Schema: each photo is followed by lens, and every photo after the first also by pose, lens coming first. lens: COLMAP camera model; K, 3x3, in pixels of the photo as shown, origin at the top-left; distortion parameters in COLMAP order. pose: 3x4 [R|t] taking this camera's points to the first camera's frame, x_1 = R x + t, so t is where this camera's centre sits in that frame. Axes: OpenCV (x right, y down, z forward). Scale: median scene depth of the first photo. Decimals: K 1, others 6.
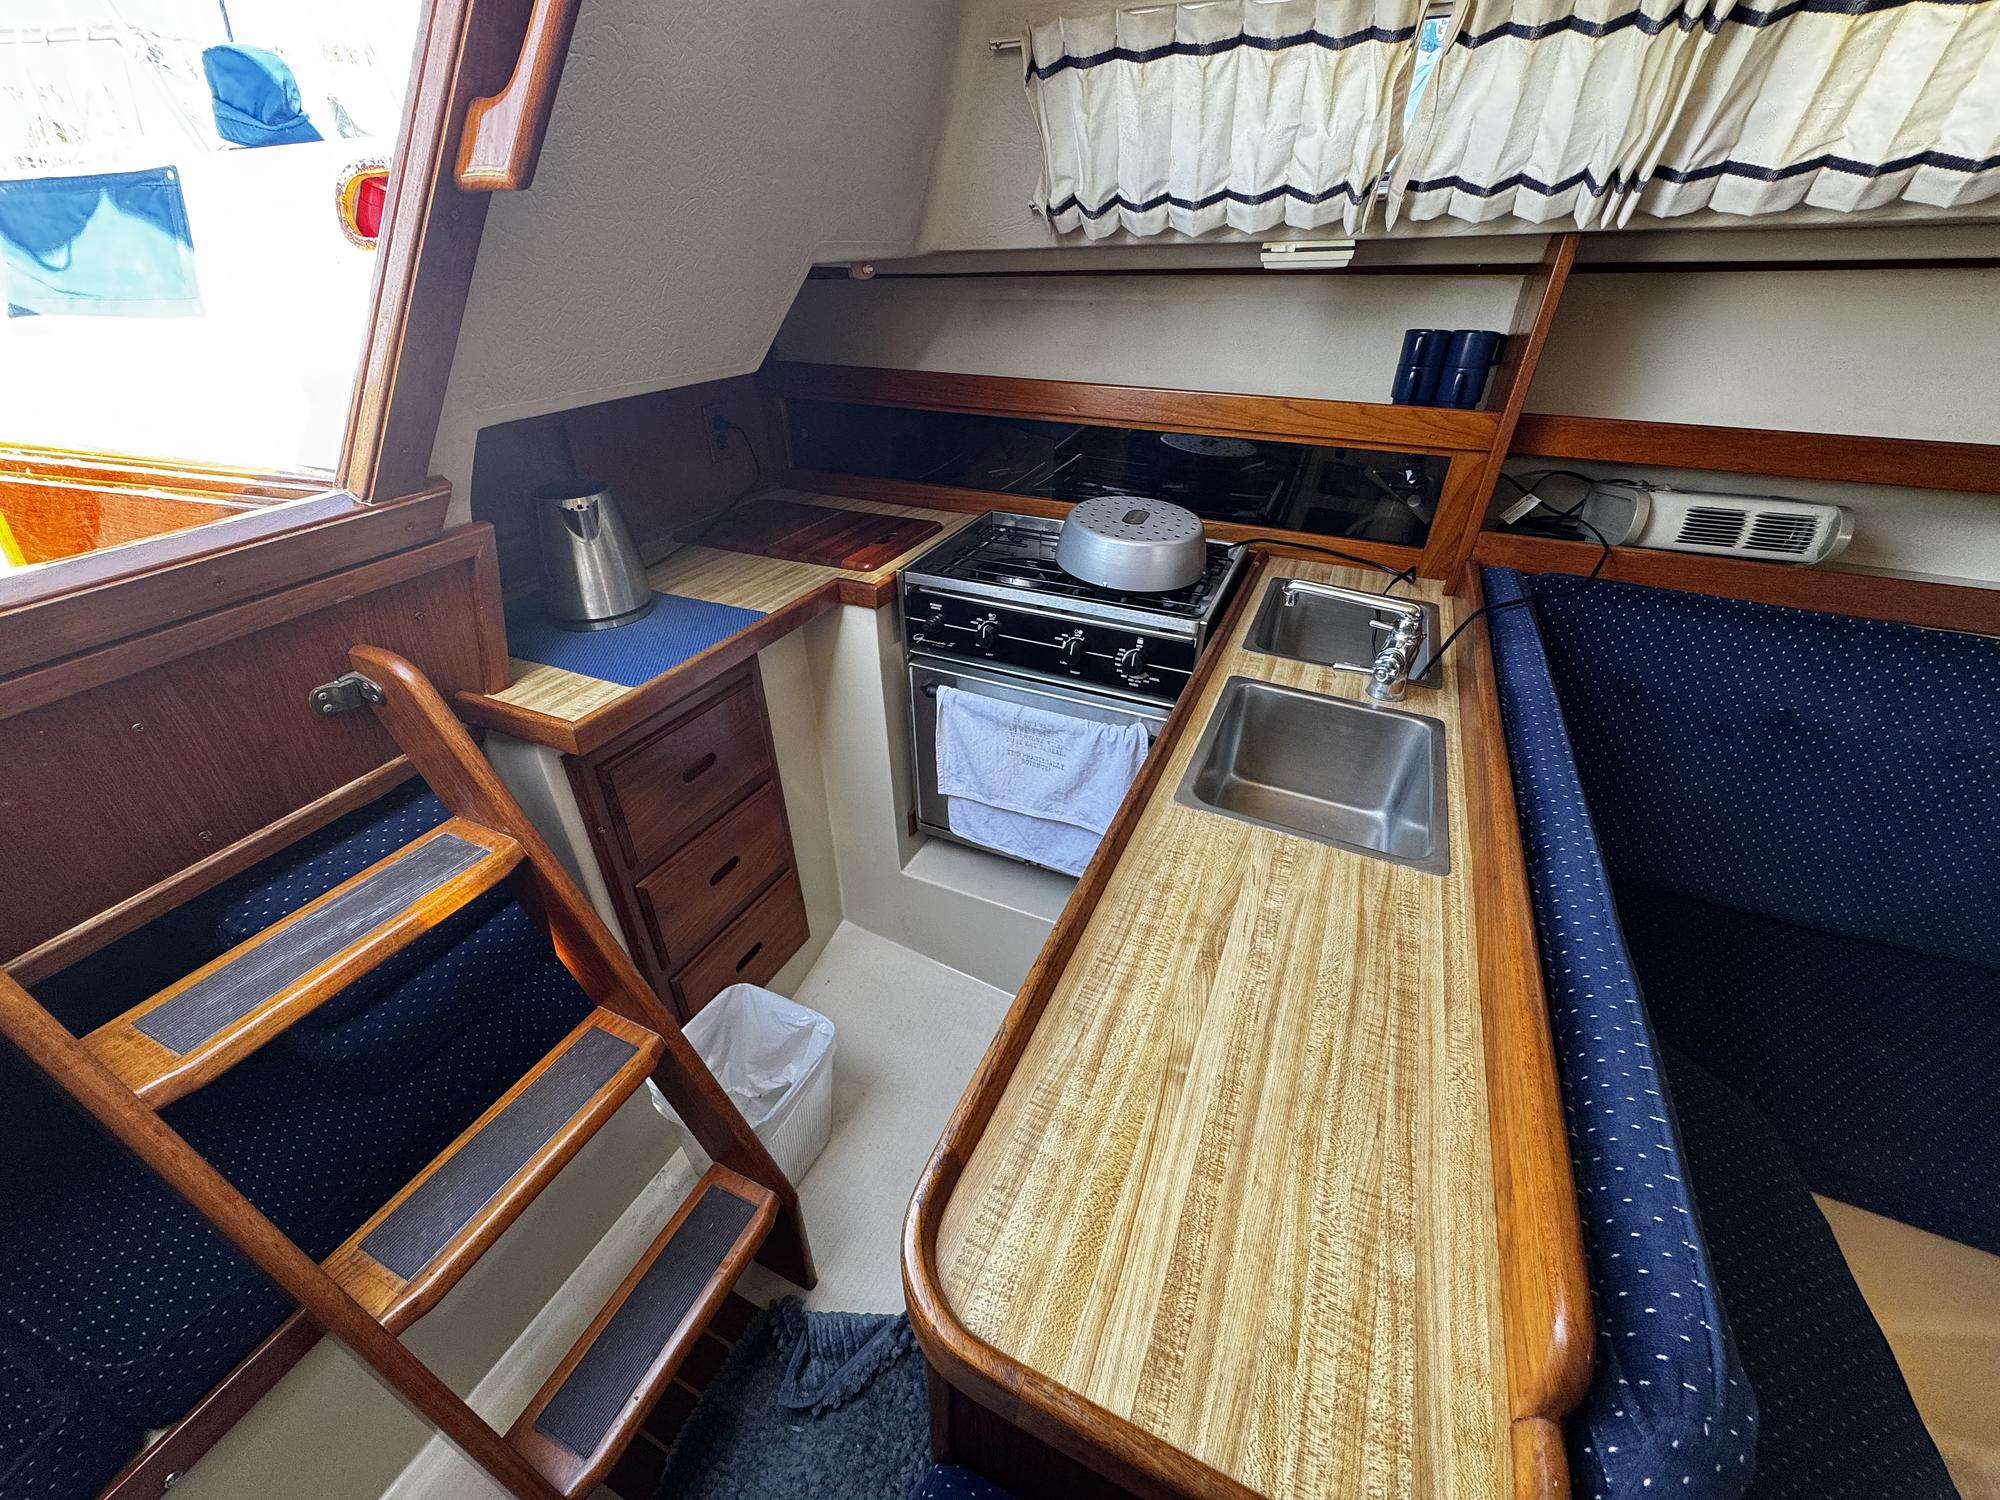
lens RADIAL K [[801.0, 0, 1001.6], [0, 801.0, 745.8], [0, 0, 1]] dist [-0.001383, -0.000017]
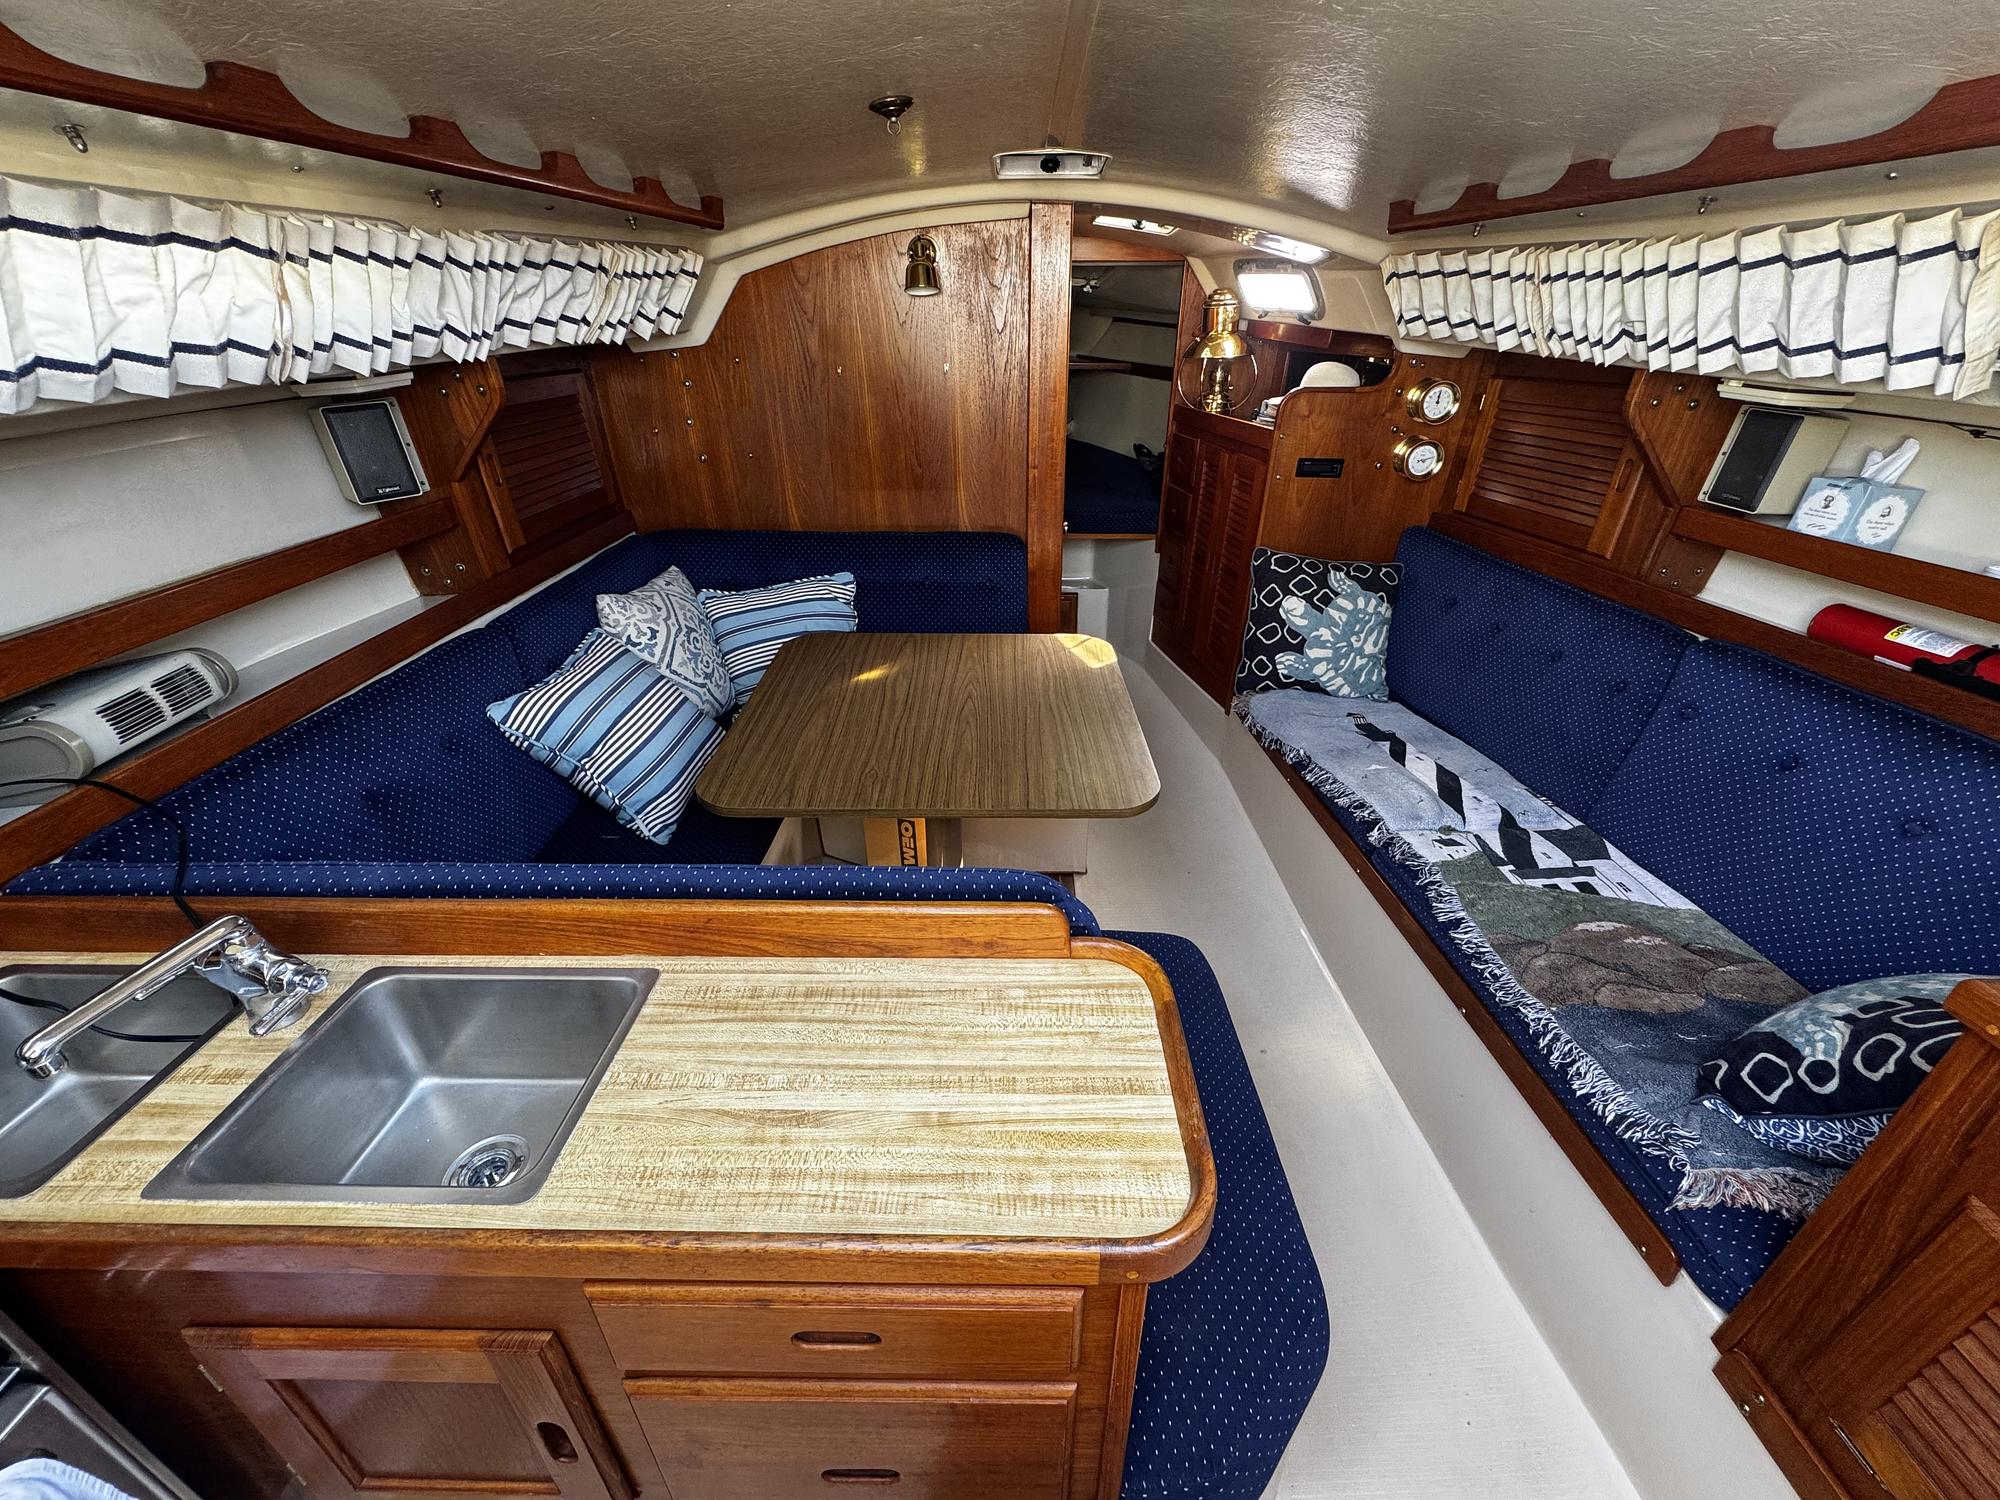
lens RADIAL K [[797.4, 0, 994.4], [0, 797.4, 746.8], [0, 0, 1]] dist [-0.002374, 0.000388]
pose [[-0.388078, -0.437894, 0.810953, -0.258056], [0.500906, 0.638392, 0.584422, -0.291342], [-0.773620, 0.633013, -0.028403, 0.284612]]
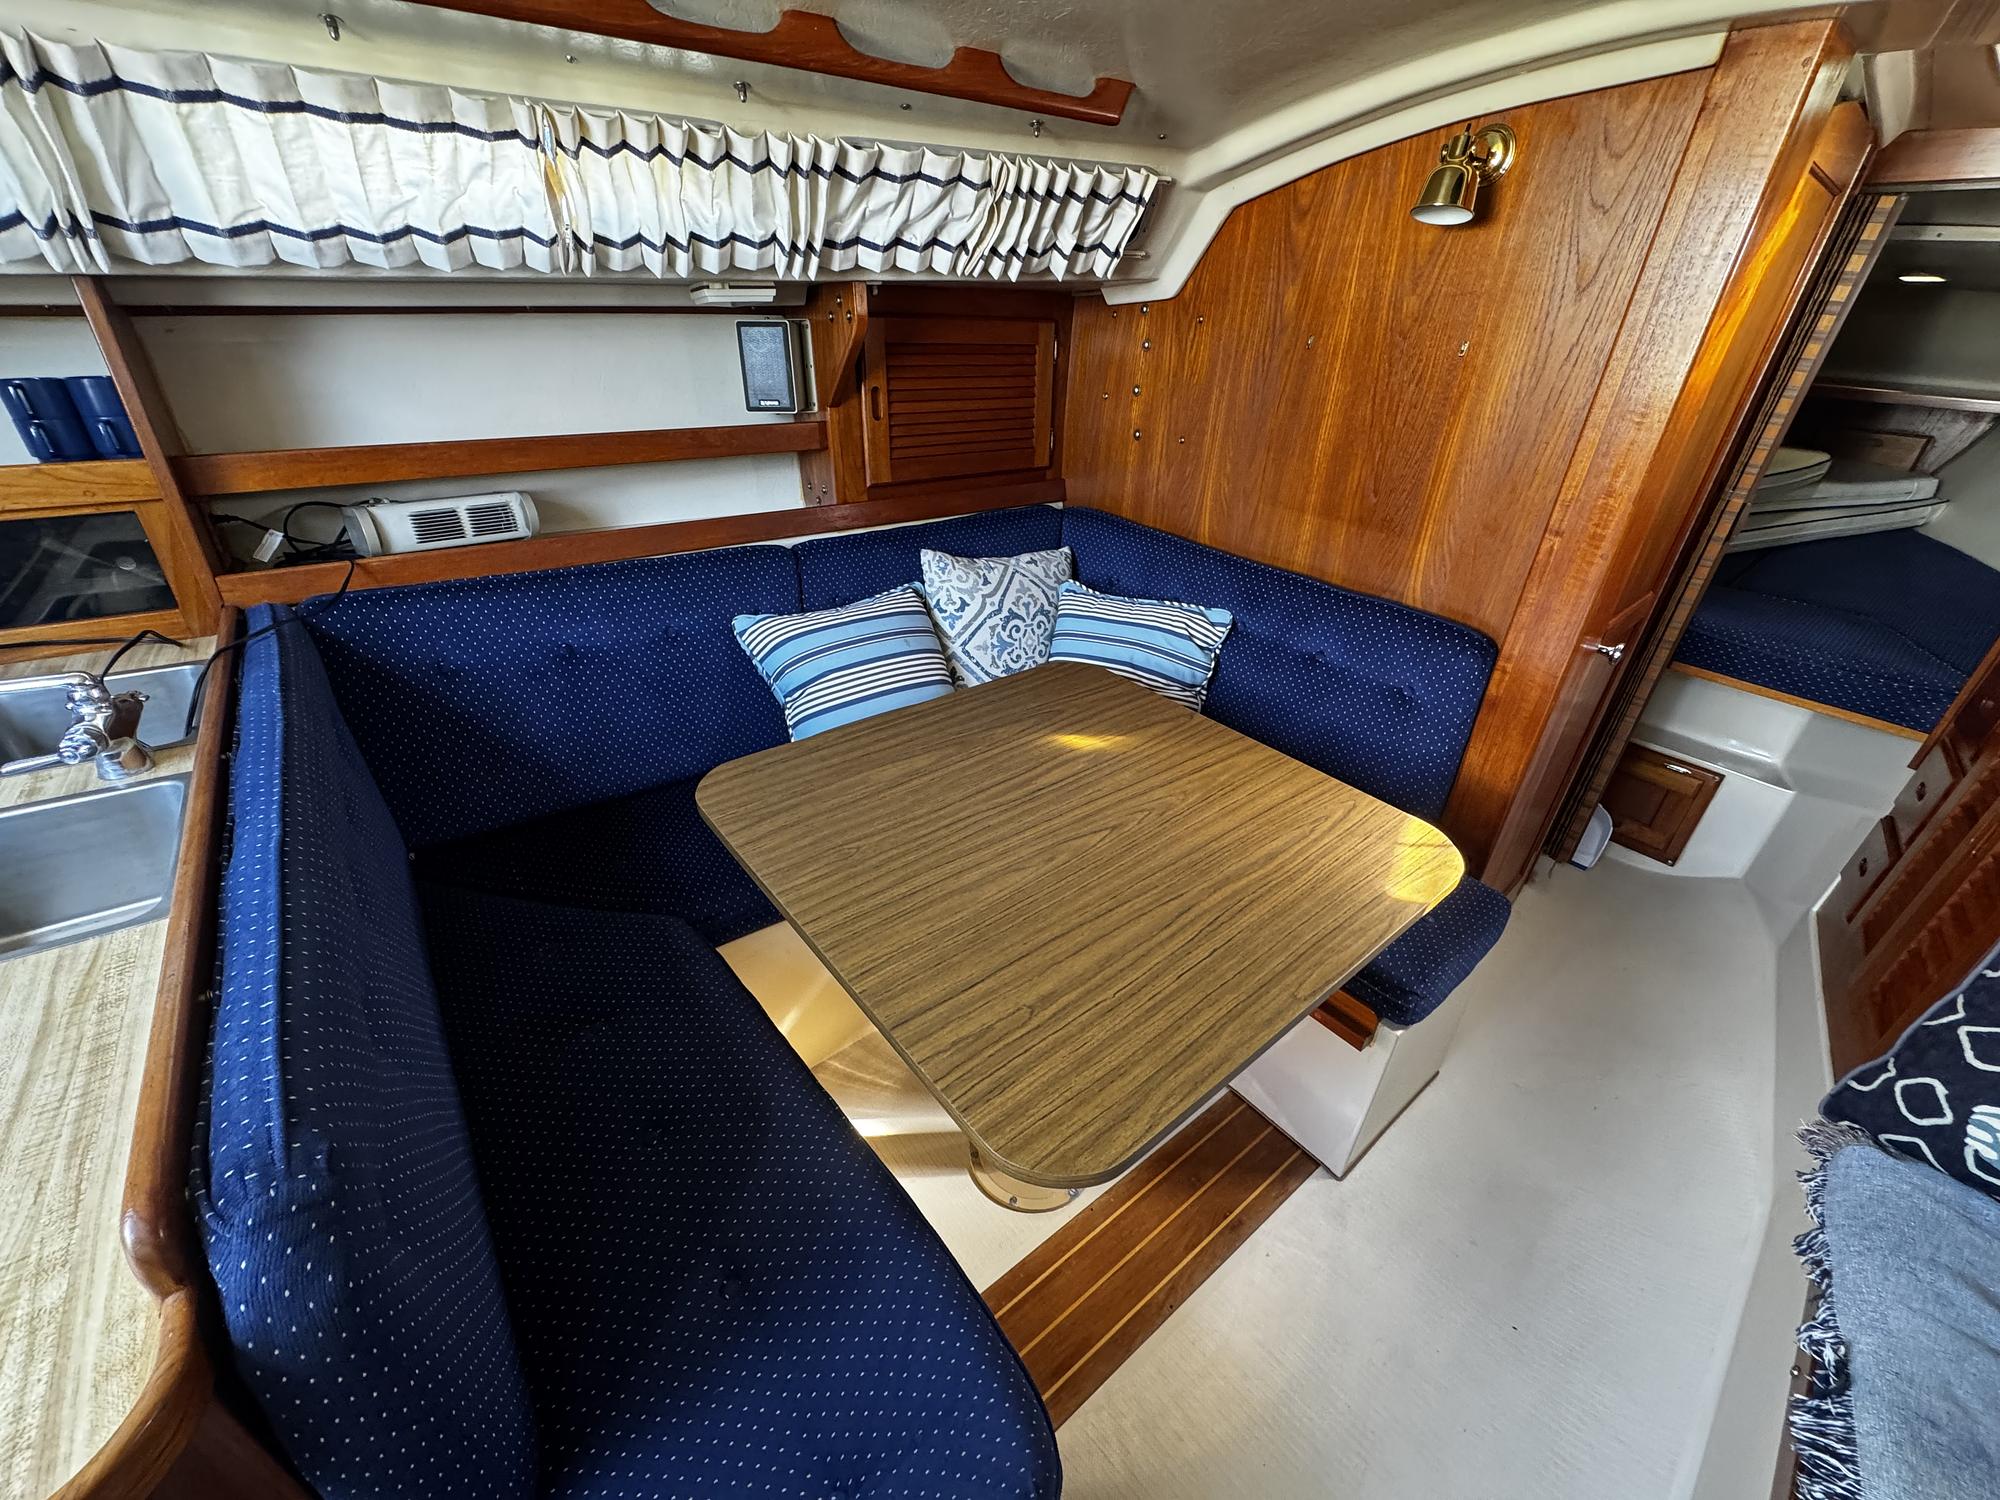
lens RADIAL K [[797.4, 0, 994.4], [0, 797.4, 746.8], [0, 0, 1]] dist [-0.002374, 0.000388]
pose [[0.470410, -0.414128, 0.779238, 0.220589], [0.441759, 0.874941, 0.198309, 0.146805], [-0.763913, 0.250949, 0.594526, -0.256688]]
